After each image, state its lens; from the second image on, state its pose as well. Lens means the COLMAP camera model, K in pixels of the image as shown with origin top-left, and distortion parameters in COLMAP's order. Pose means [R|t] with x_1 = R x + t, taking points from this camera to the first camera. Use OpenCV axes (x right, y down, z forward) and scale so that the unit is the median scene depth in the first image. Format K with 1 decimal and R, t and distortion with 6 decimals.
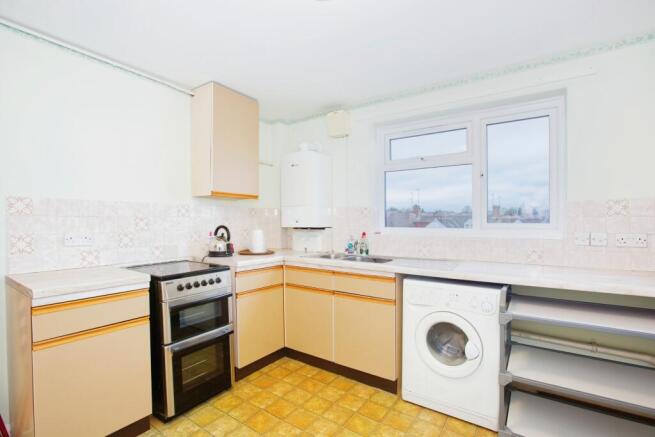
lens RADIAL K [[299.9, 0, 323.6], [0, 299.9, 228.8], [0, 0, 1]] dist [-0.019462, 0.001323]
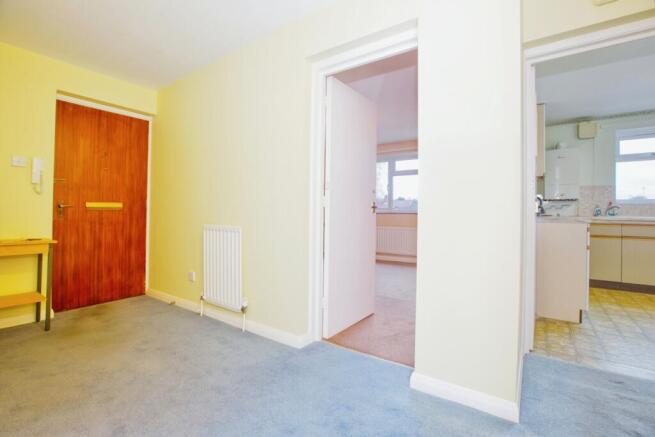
lens RADIAL K [[299.9, 0, 325.9], [0, 299.9, 218.3], [0, 0, 1]] dist [-0.019462, 0.001323]
pose [[0.999910, 0.003697, -0.012880, -1.535744], [-0.004042, 0.999632, -0.026834, 0.168409], [0.012776, 0.026884, 0.999557, -0.590904]]
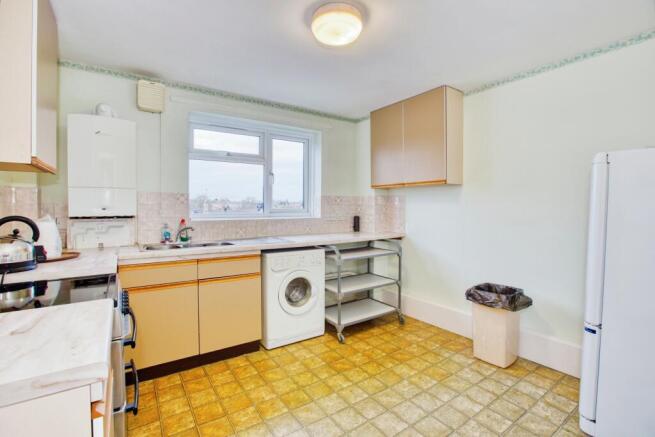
lens RADIAL K [[299.9, 0, 325.9], [0, 299.9, 212.7], [0, 0, 1]] dist [-0.019462, 0.001323]
pose [[0.368029, -0.019535, 0.929609, -0.711296], [0.022639, 0.999671, 0.012045, -0.012120], [-0.929539, 0.016612, 0.368350, 0.267953]]
